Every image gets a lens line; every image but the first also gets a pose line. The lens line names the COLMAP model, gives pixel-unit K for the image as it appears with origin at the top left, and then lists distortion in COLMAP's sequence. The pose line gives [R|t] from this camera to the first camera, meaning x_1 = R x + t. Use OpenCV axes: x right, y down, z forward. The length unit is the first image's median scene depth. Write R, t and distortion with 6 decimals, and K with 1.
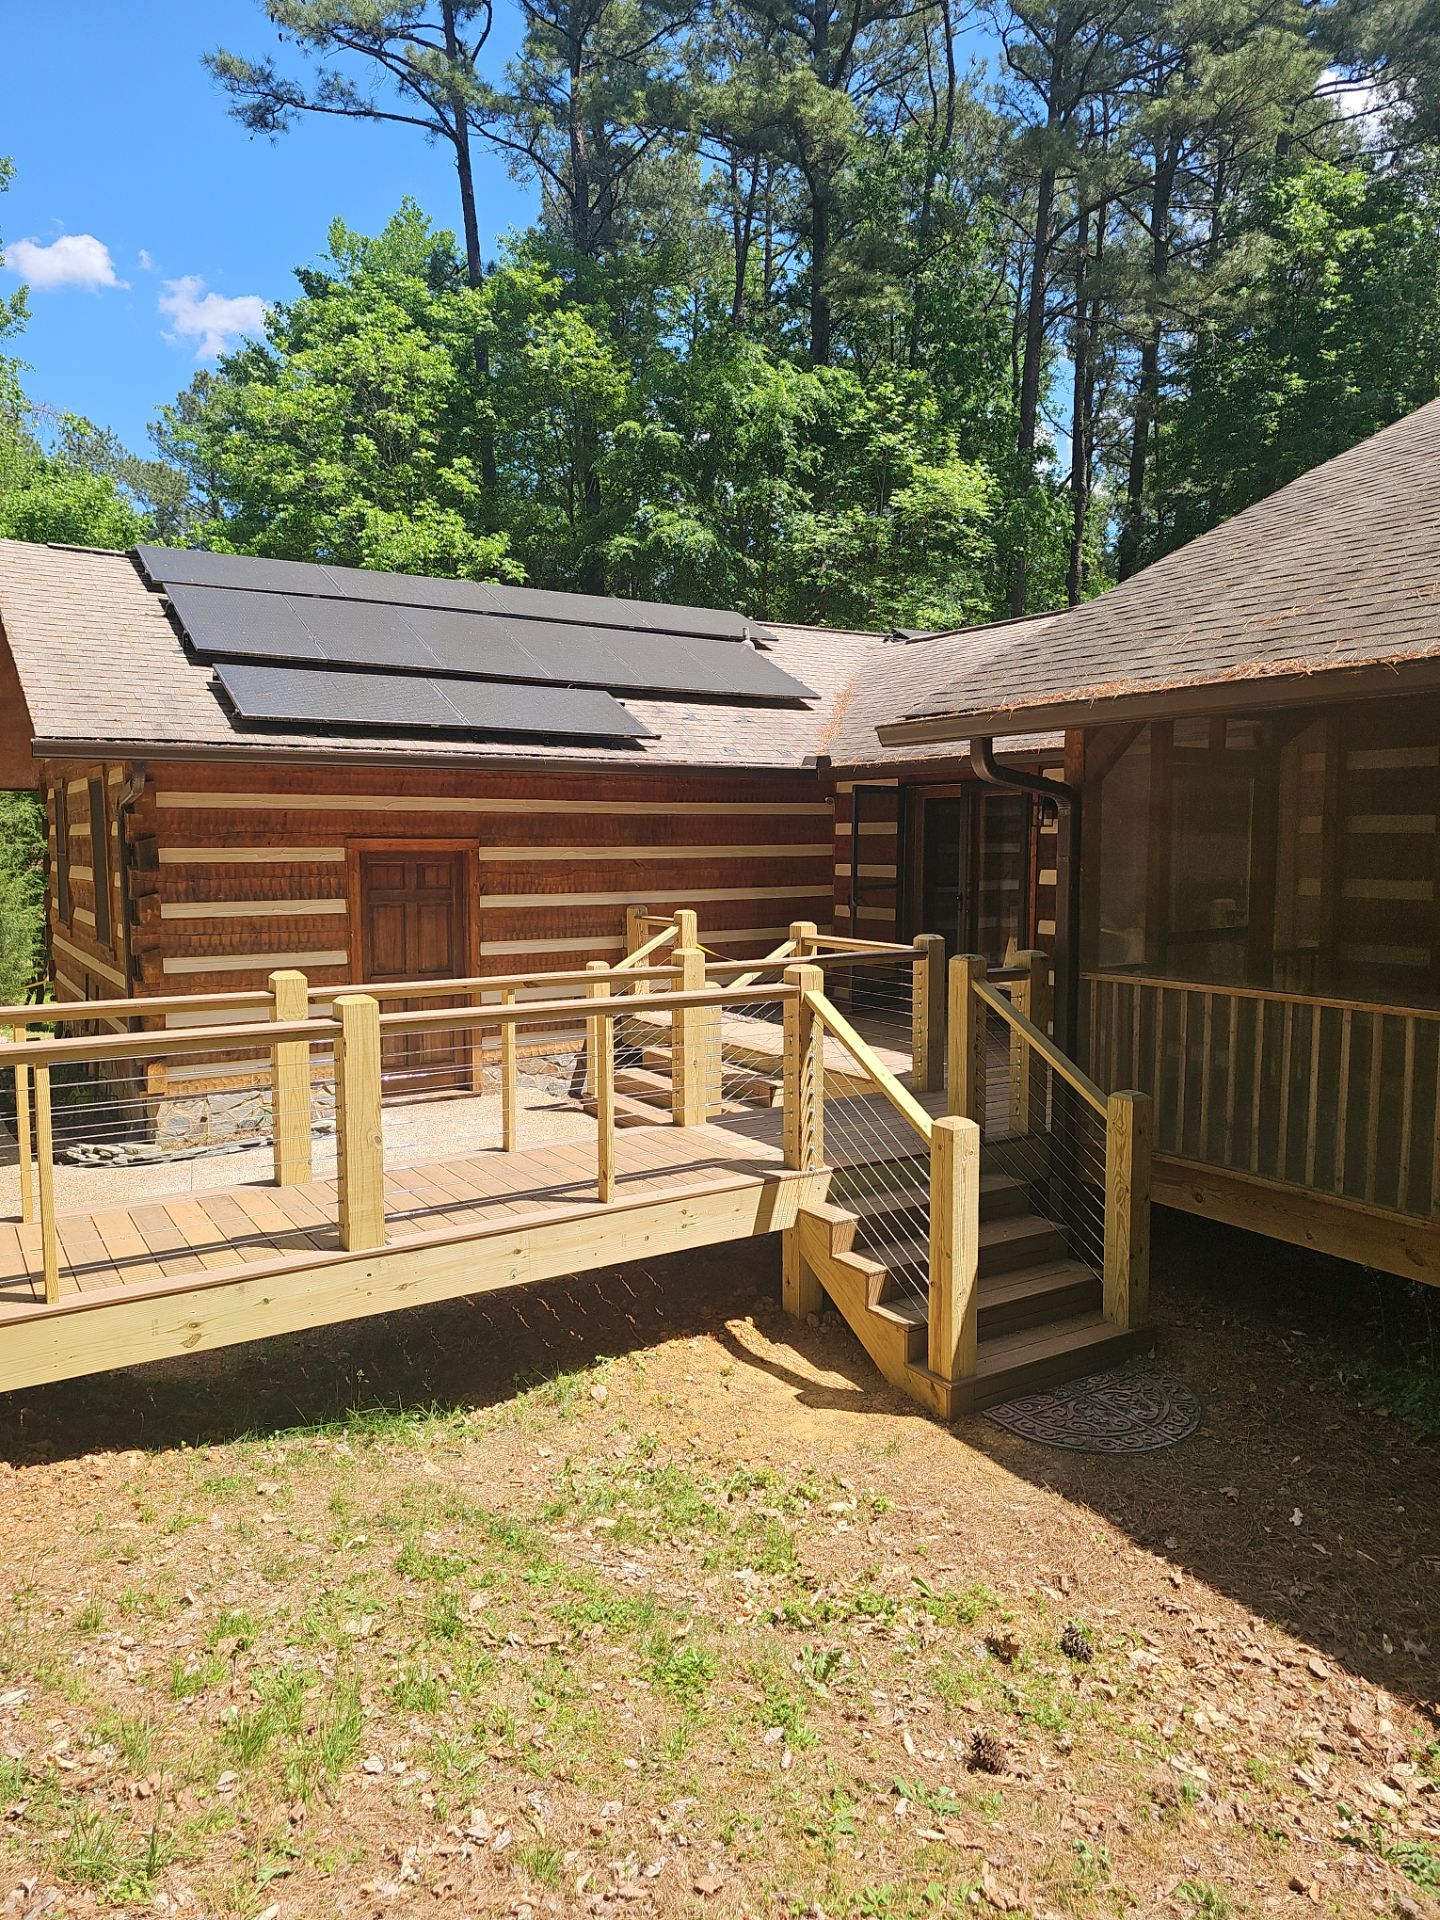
lens RADIAL K [[1264.8, 0, 720.0], [0, 1264.8, 960.0], [0, 0, 1]] dist [0.024339, -0.005804]
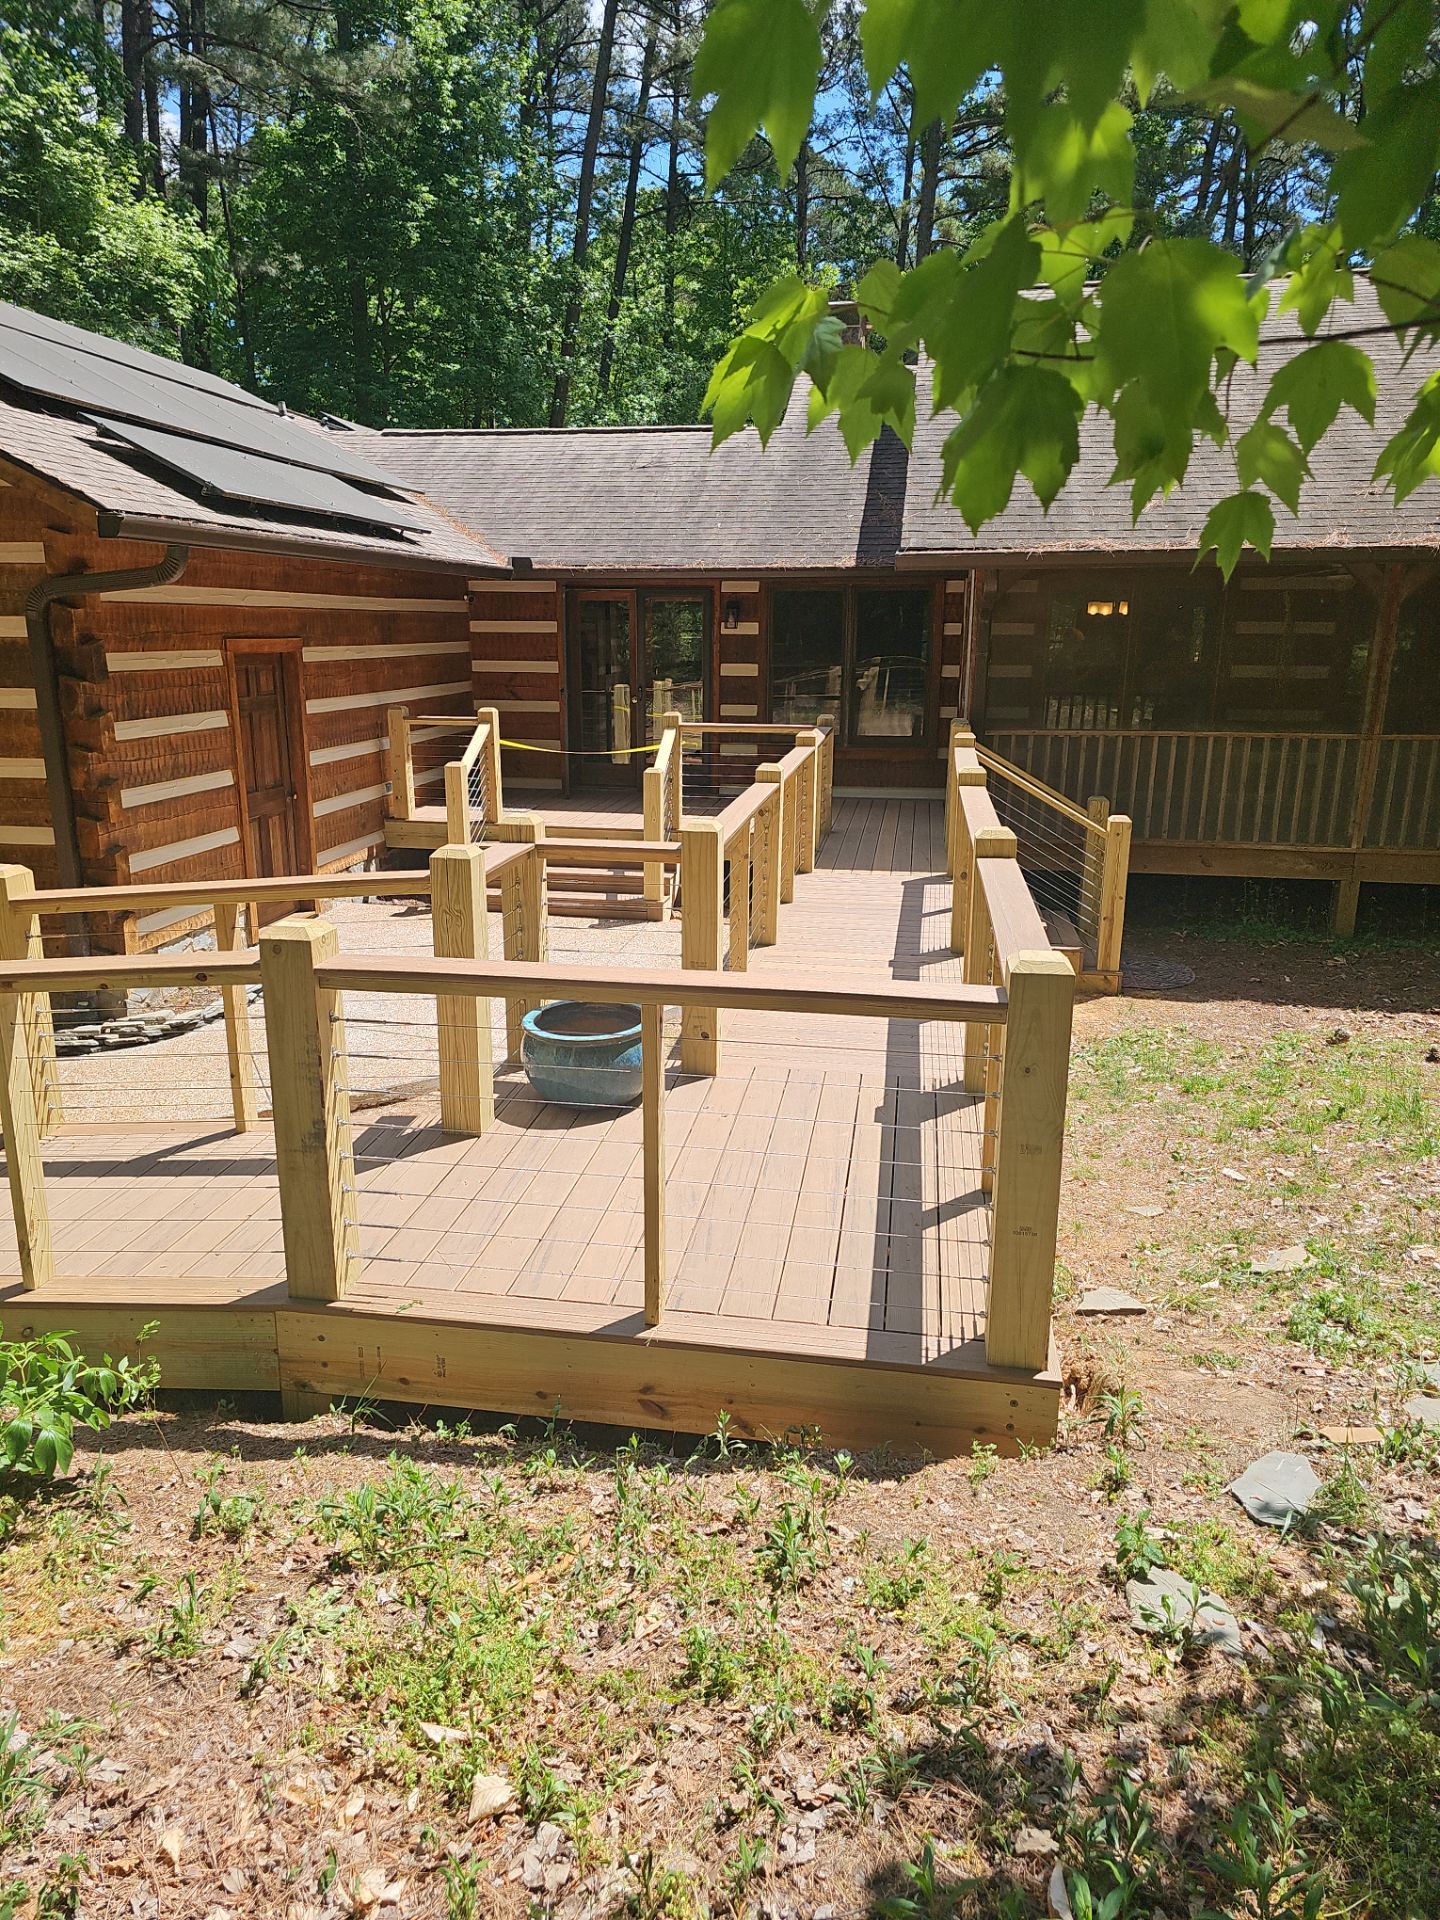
lens RADIAL K [[1219.7, 0, 712.1], [0, 1219.7, 1007.7], [0, 0, 1]] dist [-0.005635, -0.002810]
pose [[0.669898, -0.219137, 0.709377, -0.716754], [0.070518, 0.969910, 0.233026, -0.020926], [-0.739097, -0.106080, 0.665194, 0.164235]]
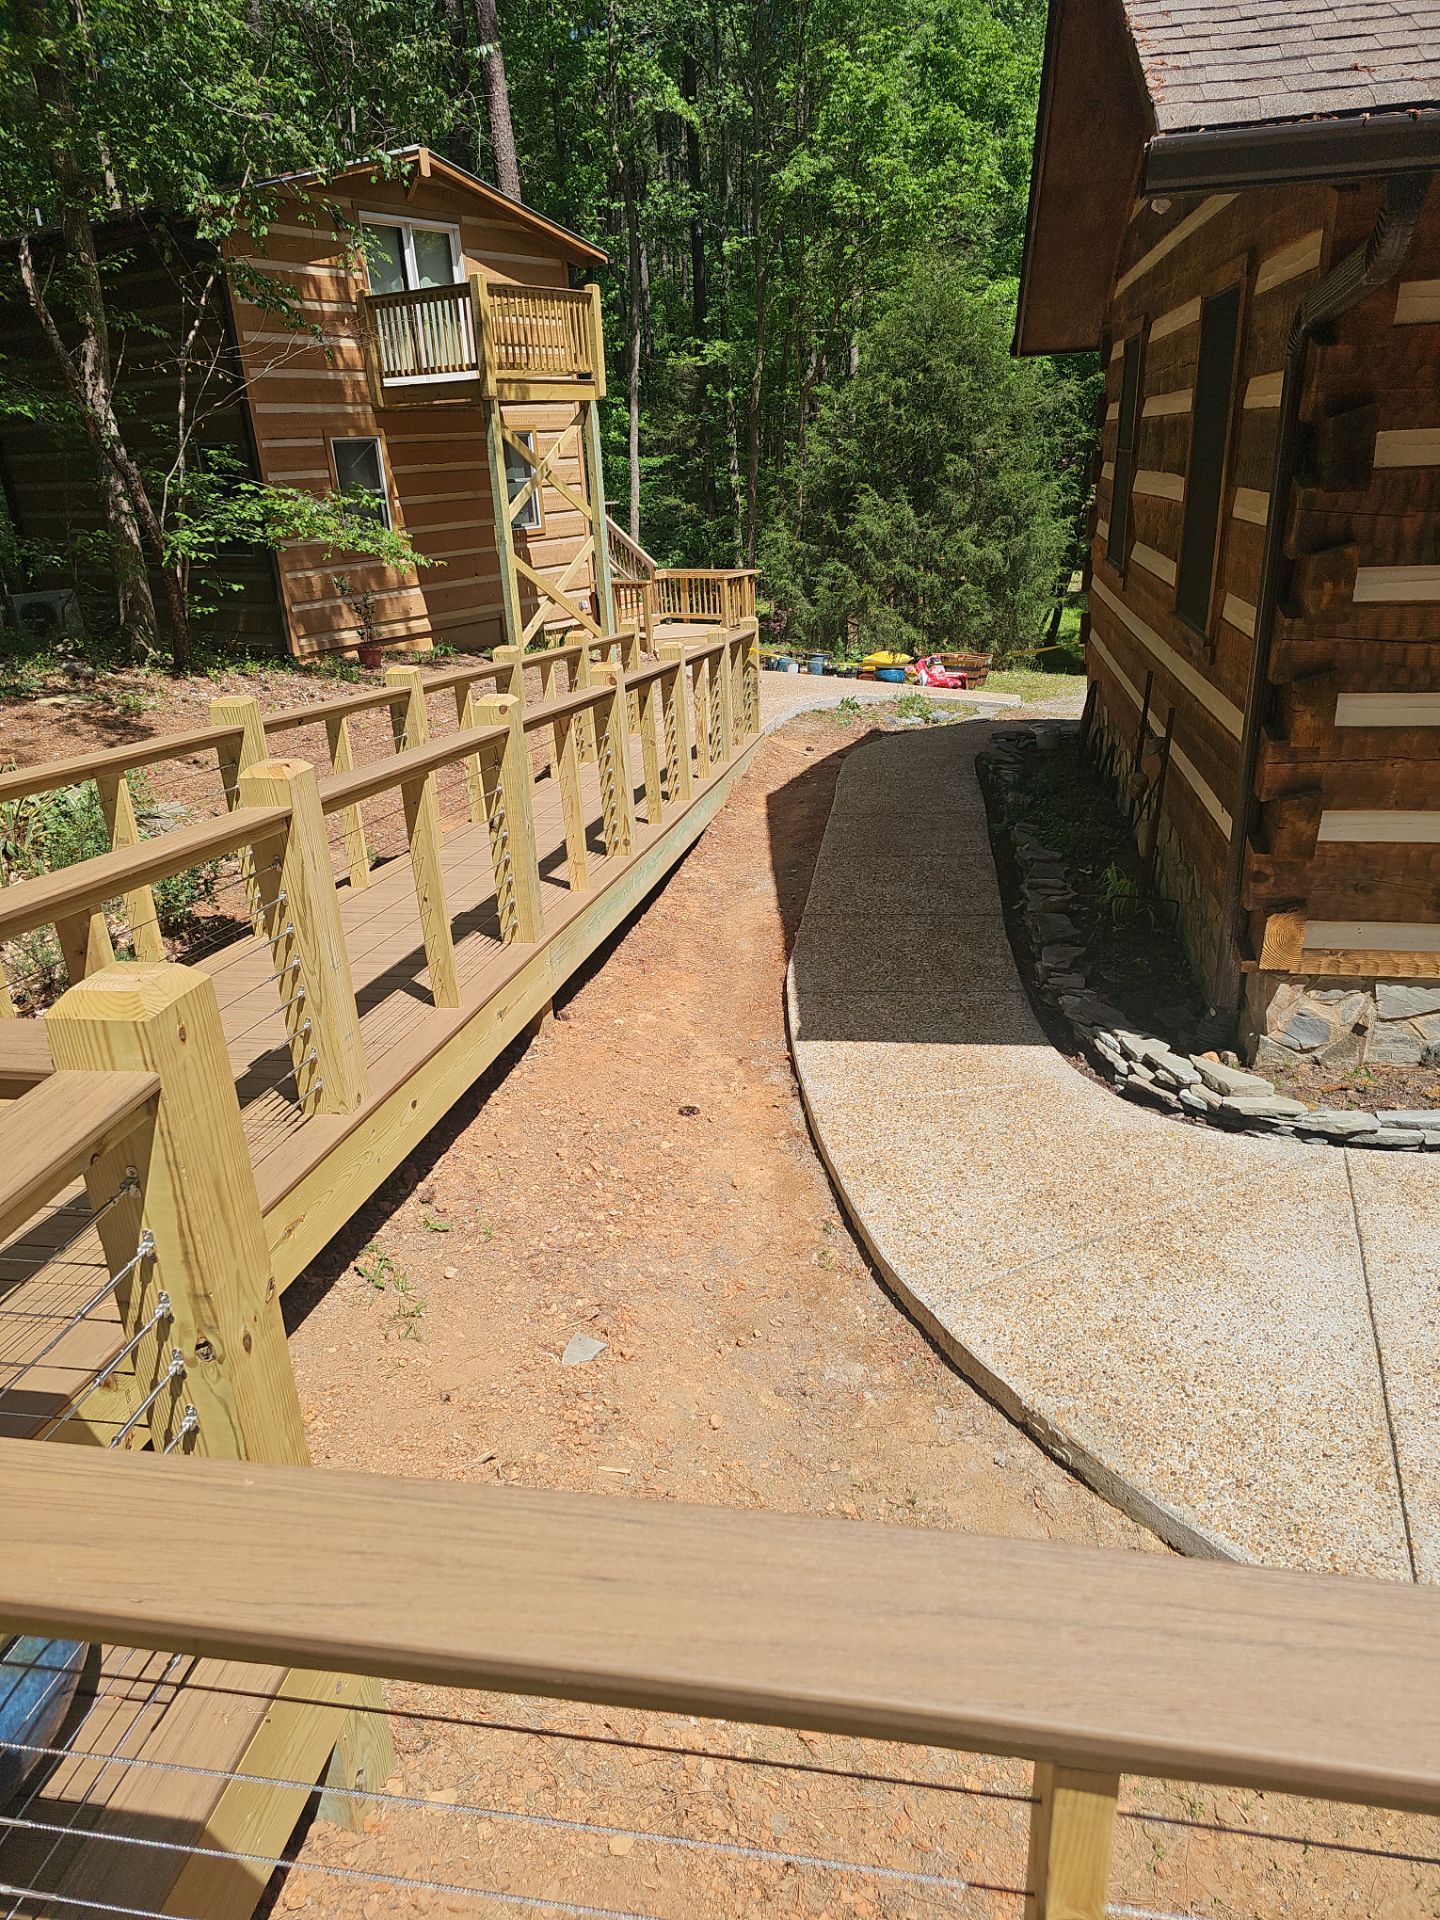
lens RADIAL K [[1264.8, 0, 720.0], [0, 1264.8, 960.0], [0, 0, 1]] dist [0.024339, -0.005804]
pose [[0.739132, 0.222341, -0.635805, -0.272642], [-0.021057, 0.951113, 0.308126, -0.043367], [0.673231, -0.214358, 0.707680, 0.476298]]
